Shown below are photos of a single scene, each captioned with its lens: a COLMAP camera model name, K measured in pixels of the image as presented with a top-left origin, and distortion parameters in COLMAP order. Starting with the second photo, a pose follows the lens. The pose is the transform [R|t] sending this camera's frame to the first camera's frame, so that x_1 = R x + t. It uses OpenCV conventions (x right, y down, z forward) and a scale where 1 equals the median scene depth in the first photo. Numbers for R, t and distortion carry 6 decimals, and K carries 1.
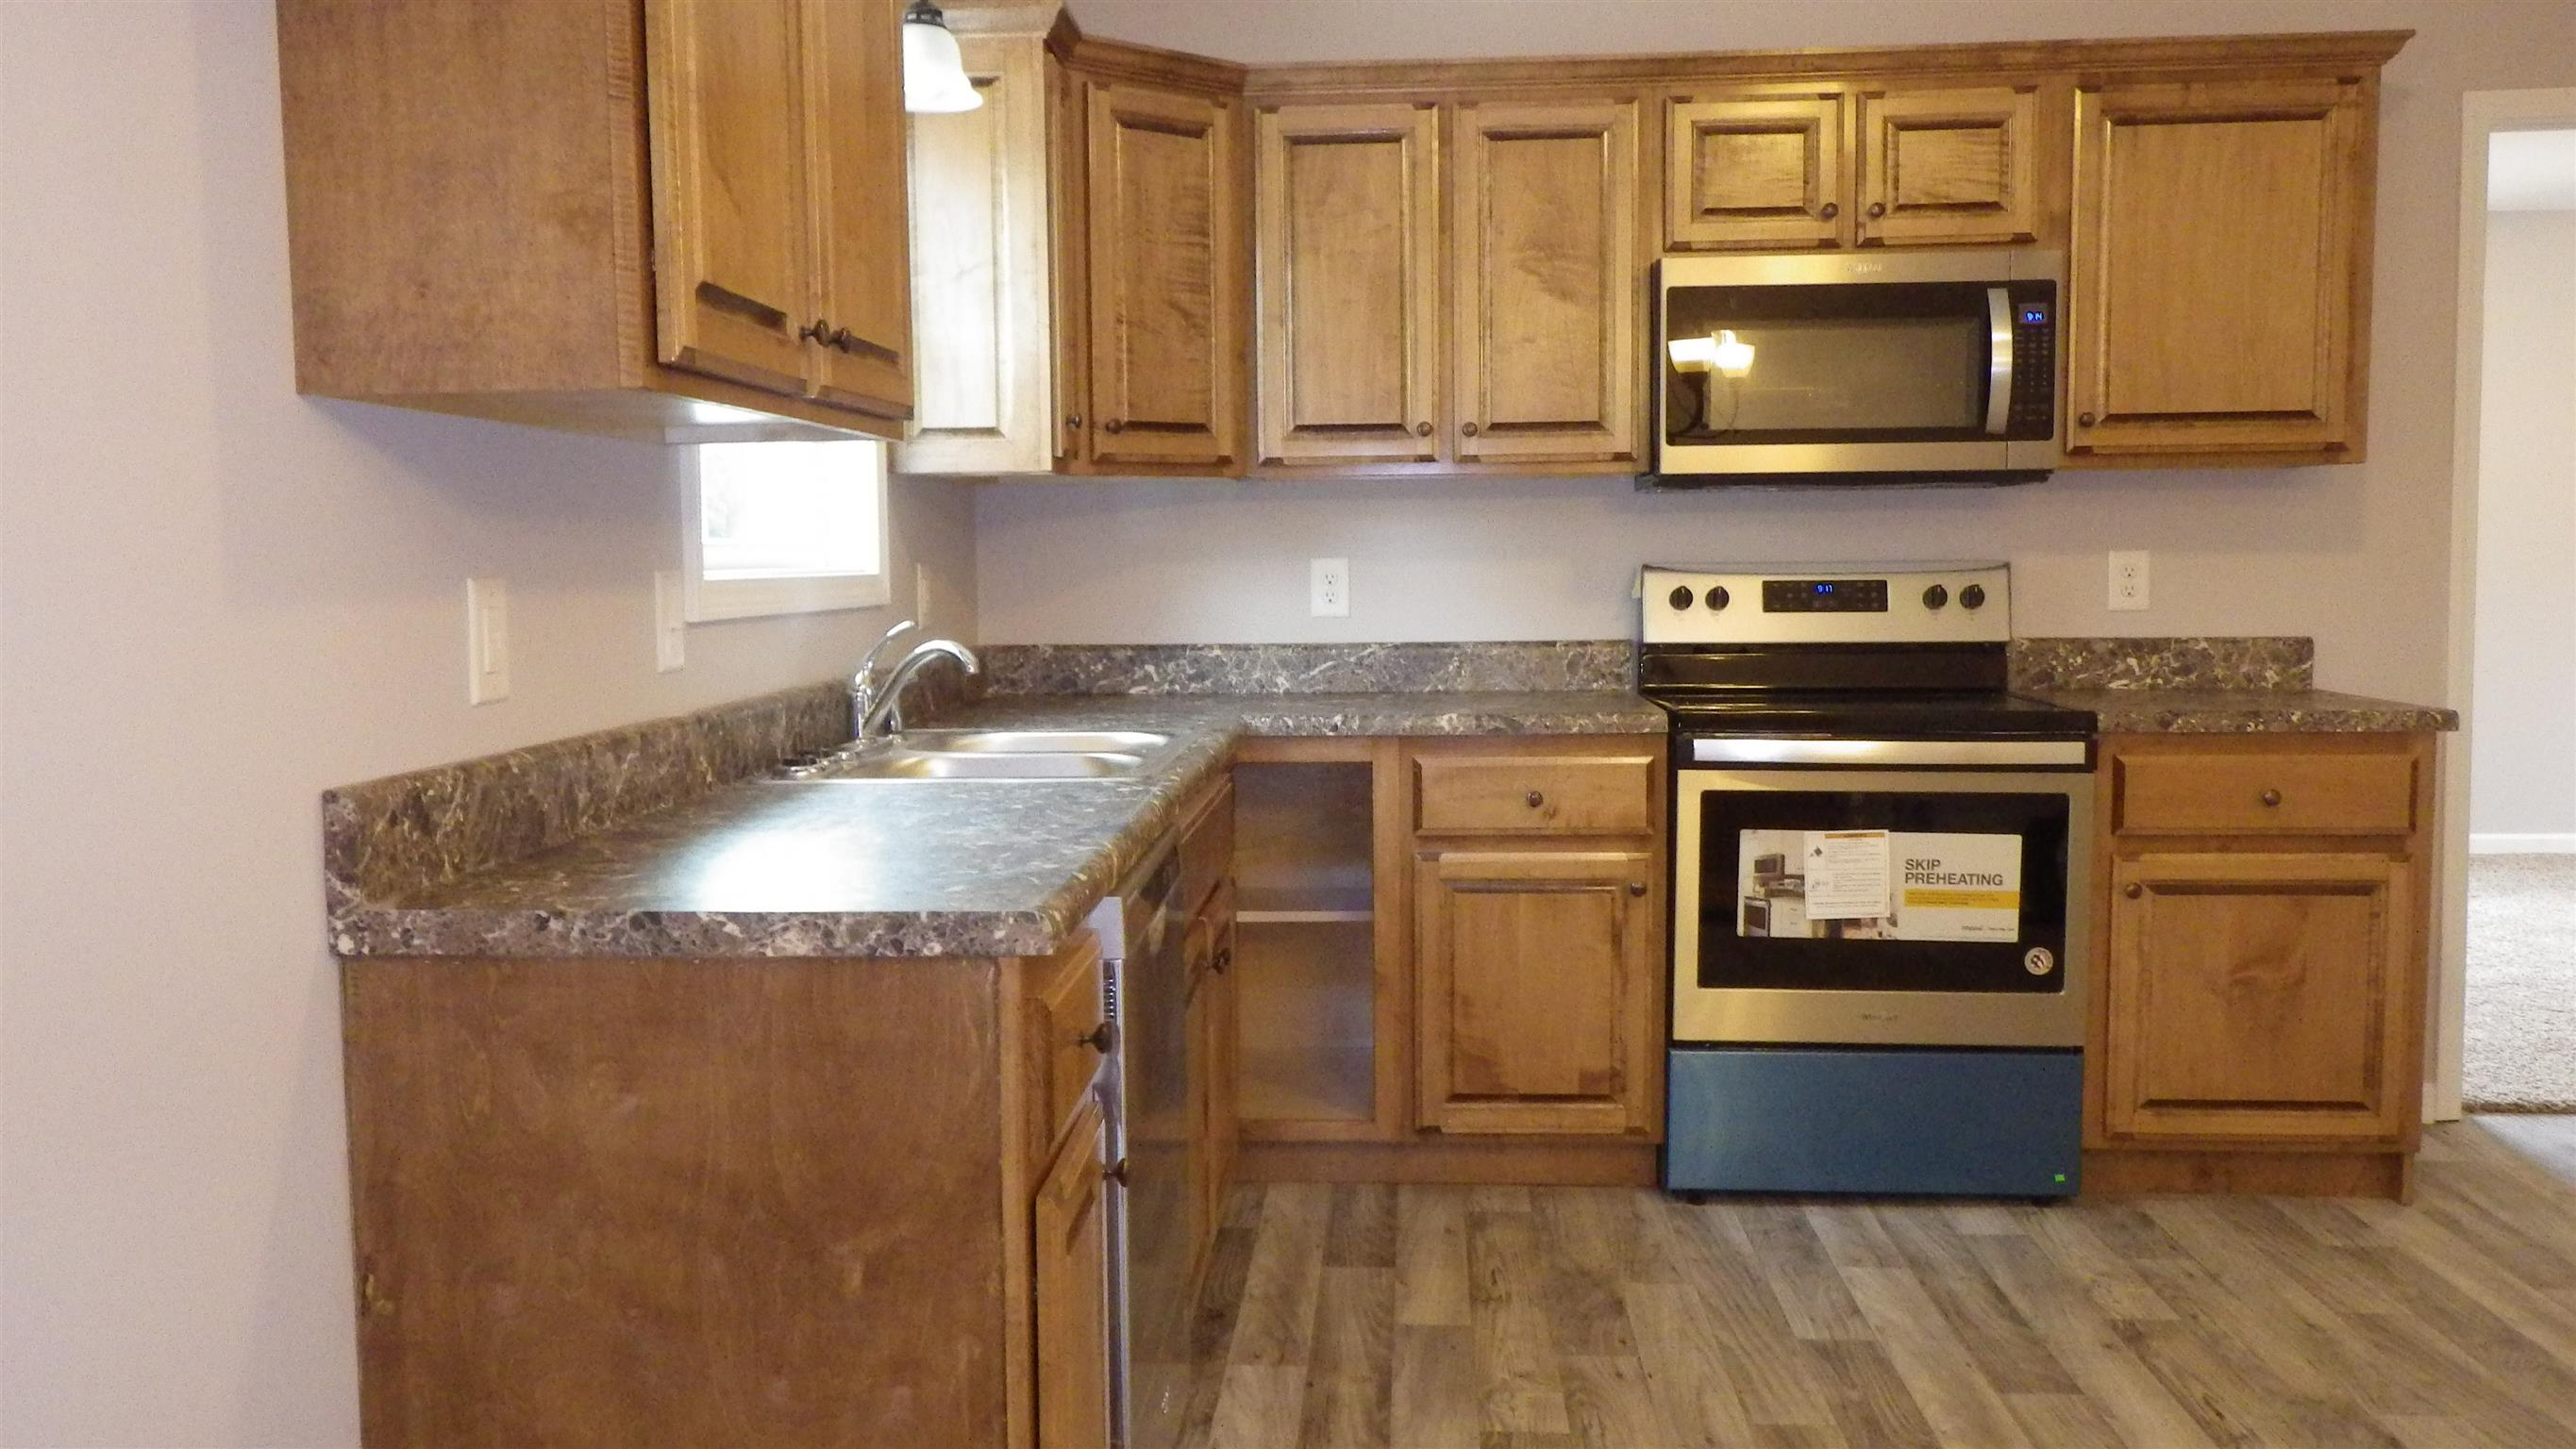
lens RADIAL K [[2135.1, 0, 1270.5], [0, 2135.1, 737.0], [0, 0, 1]] dist [-0.003349, 0.005919]
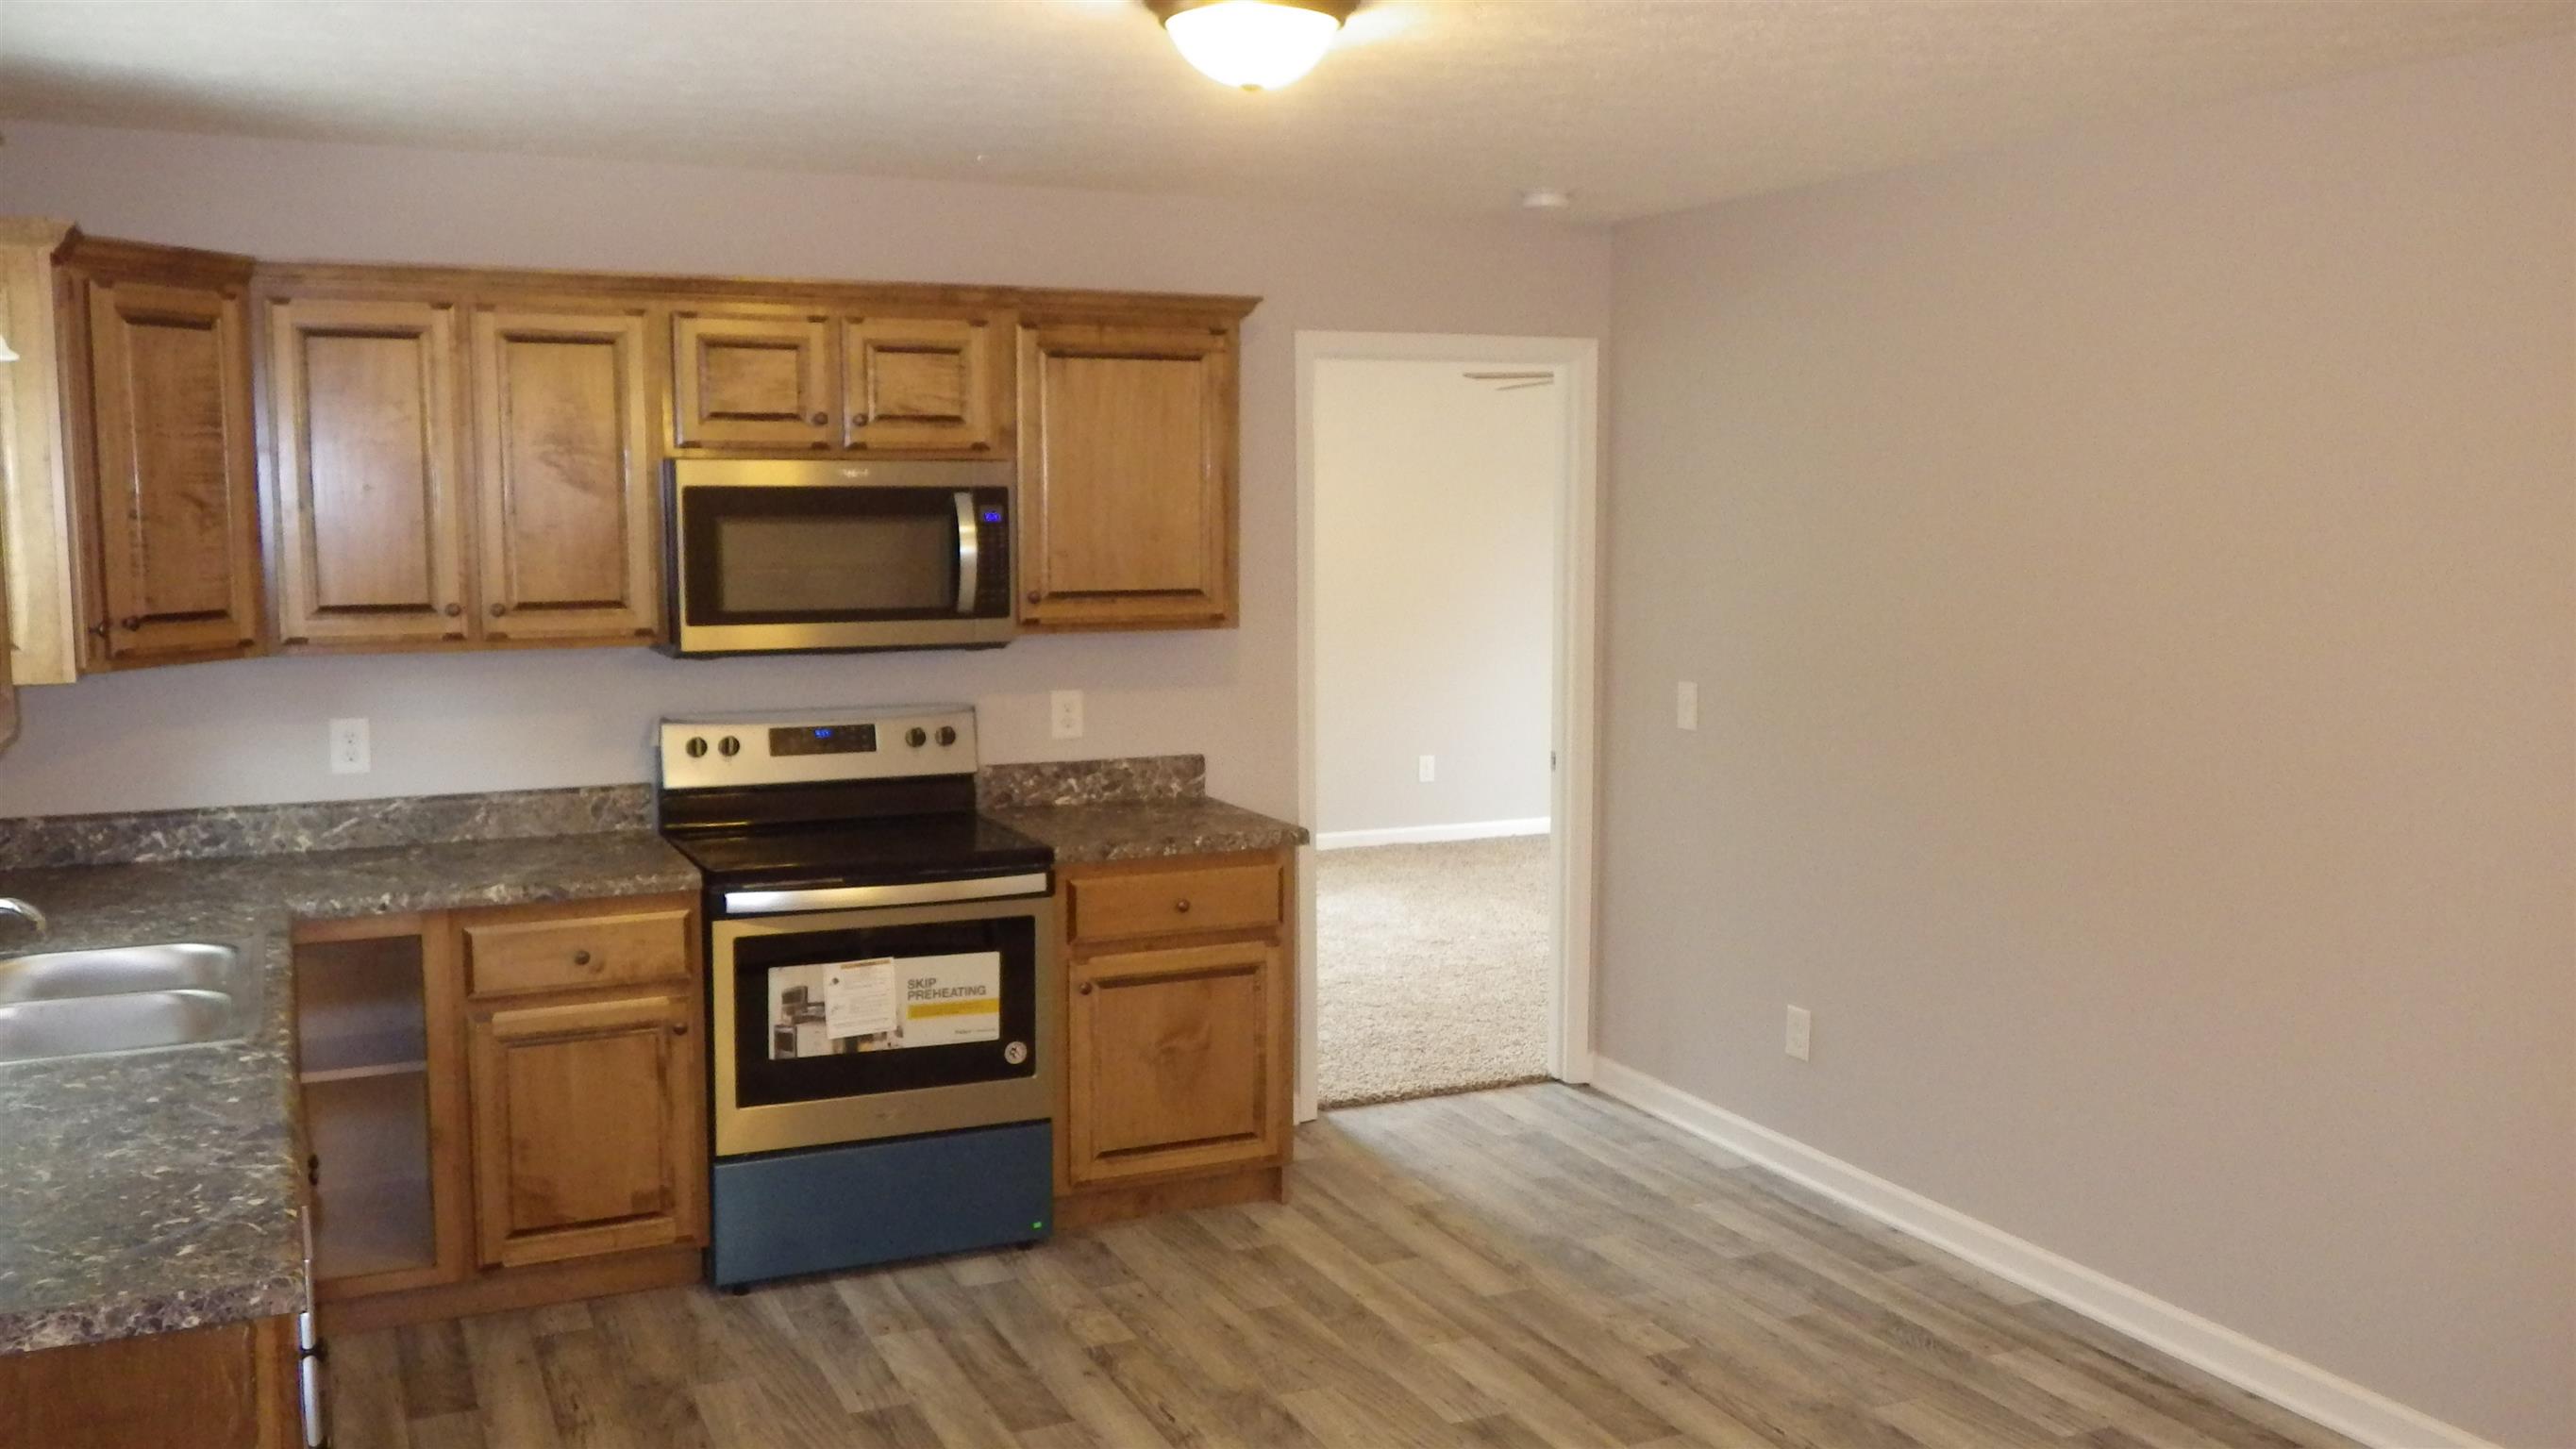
lens RADIAL K [[2135.1, 0, 1278.6], [0, 2135.1, 733.5], [0, 0, 1]] dist [-0.003349, 0.005919]
pose [[0.876241, -0.042301, 0.480013, -0.083811], [0.029812, 0.998990, 0.033615, -0.110181], [-0.480951, -0.015145, 0.876617, -0.135288]]
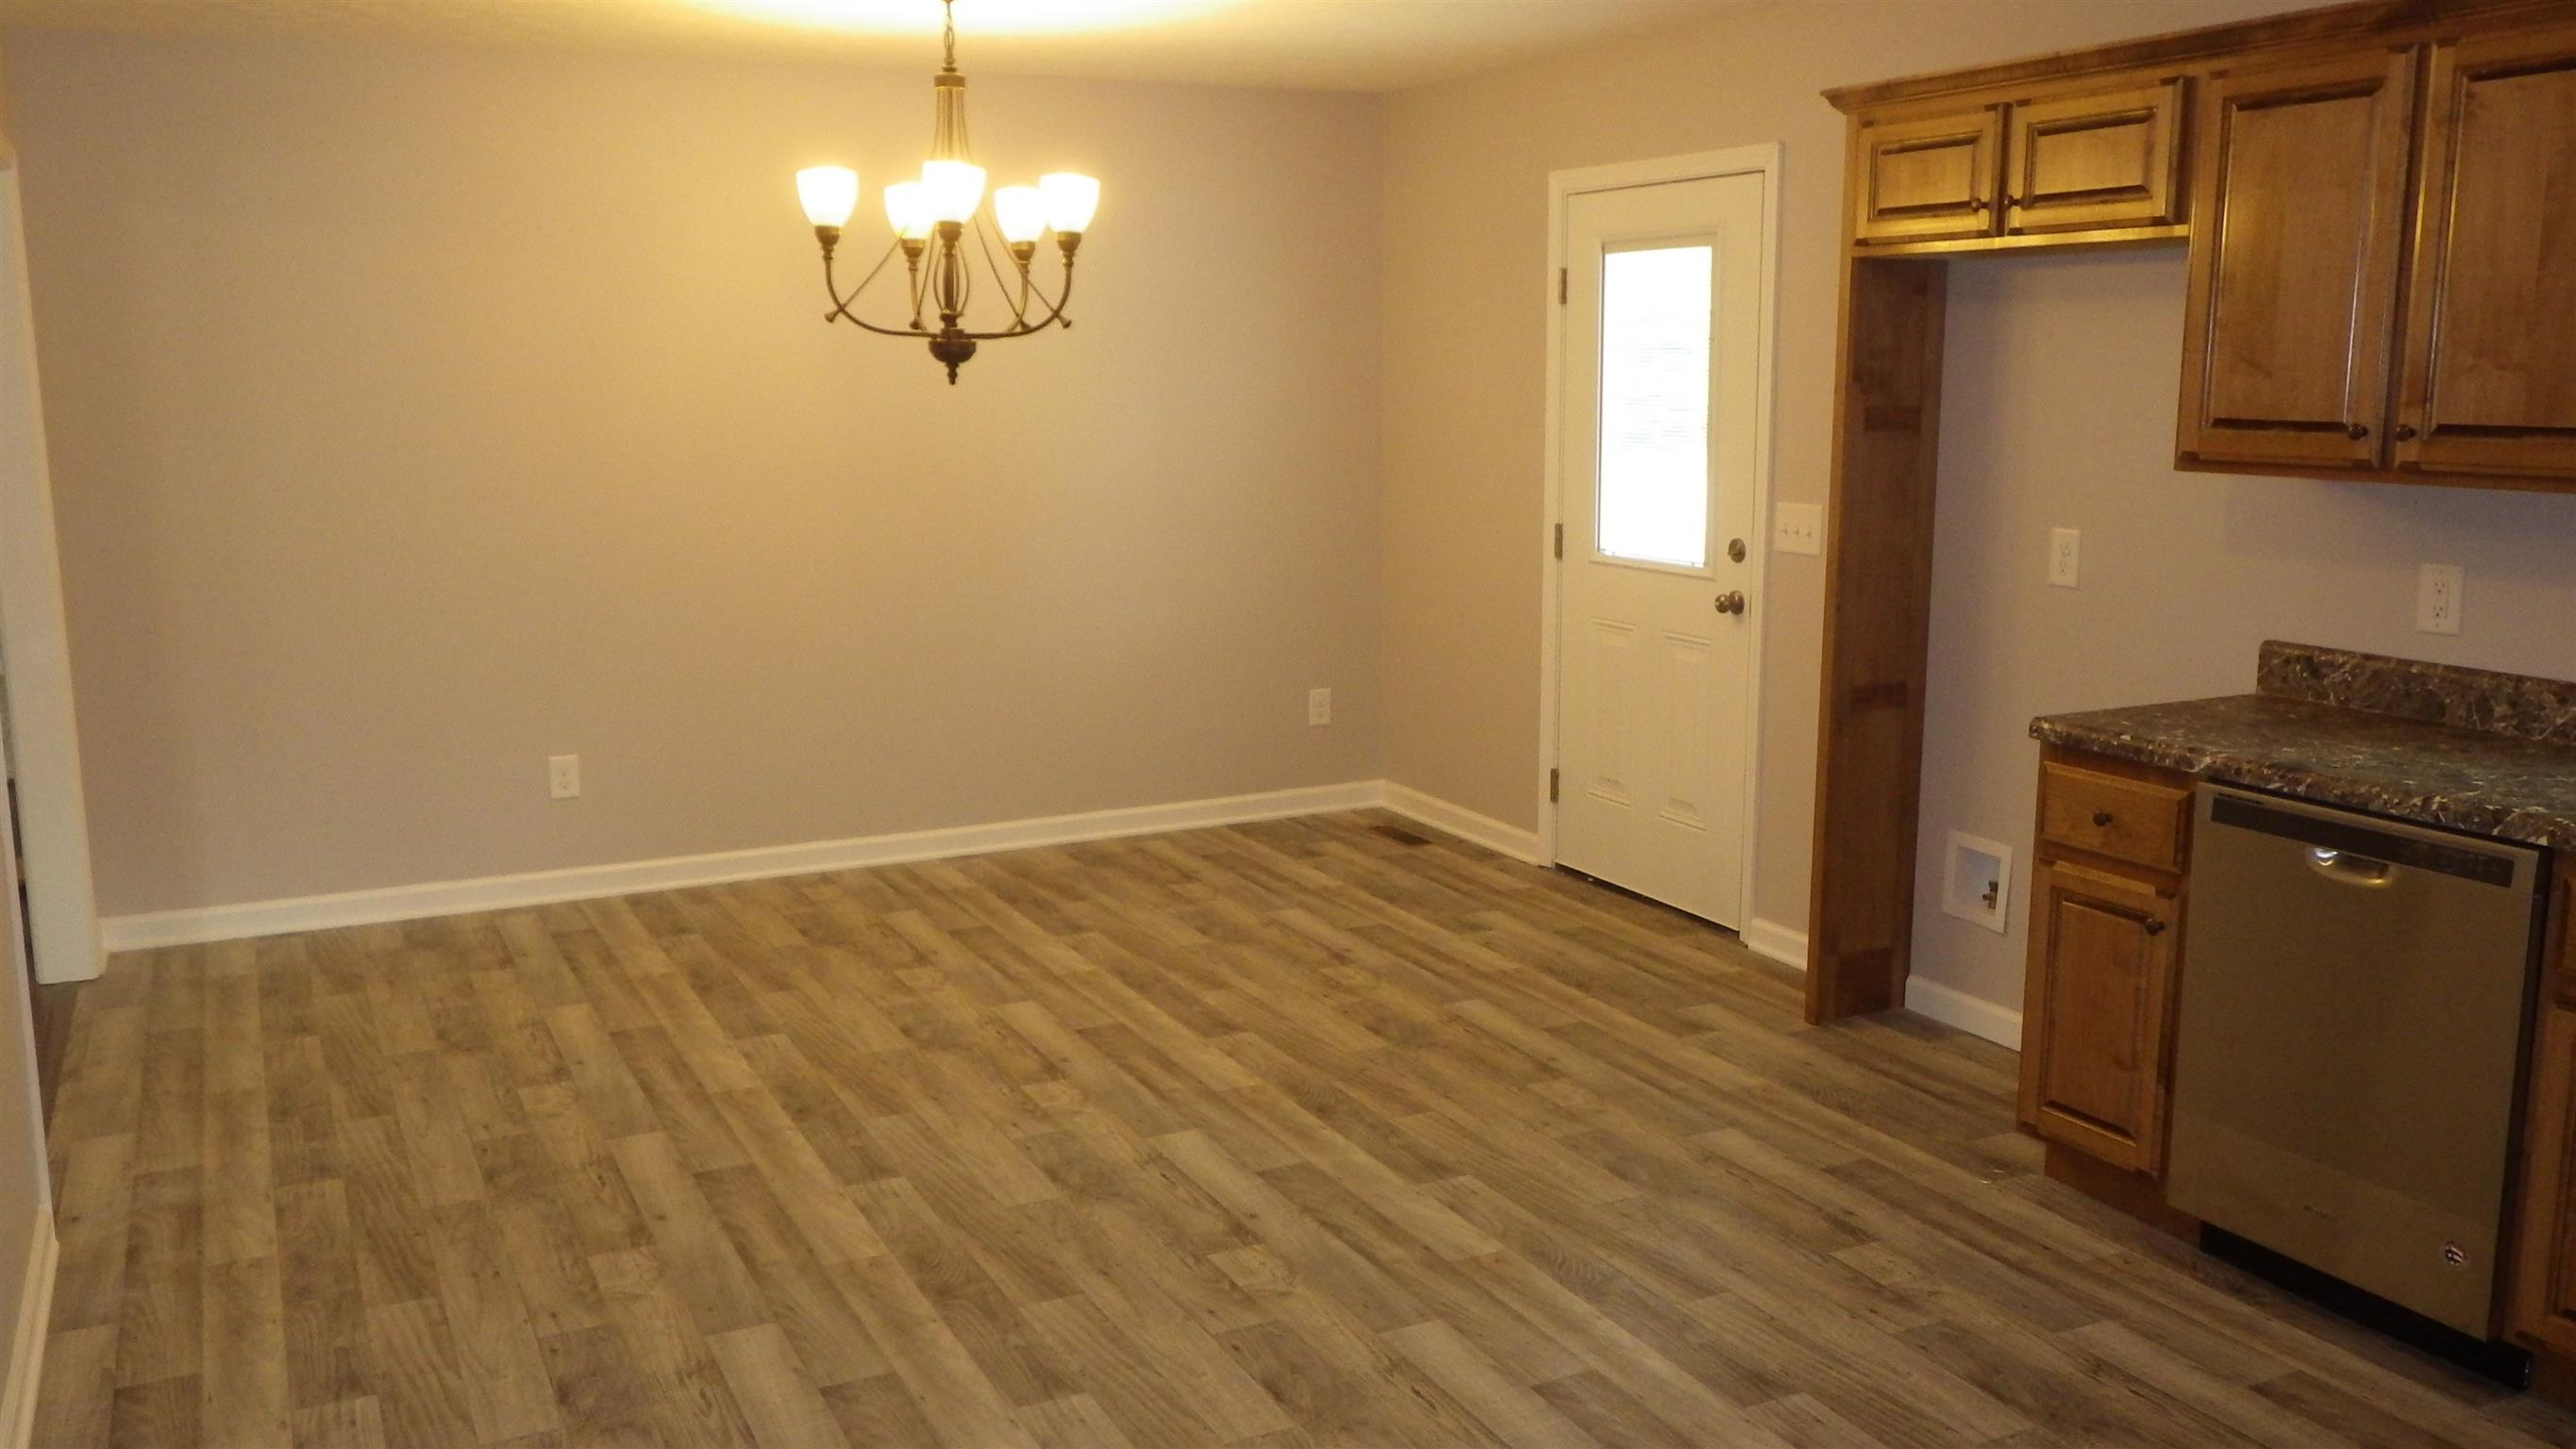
lens RADIAL K [[2135.1, 0, 1256.6], [0, 2135.1, 744.4], [0, 0, 1]] dist [-0.003349, 0.005919]
pose [[-0.868492, 0.105477, -0.484352, 0.733215], [-0.027728, 0.965233, 0.259916, -0.232007], [0.494927, 0.239165, -0.835372, 1.504895]]
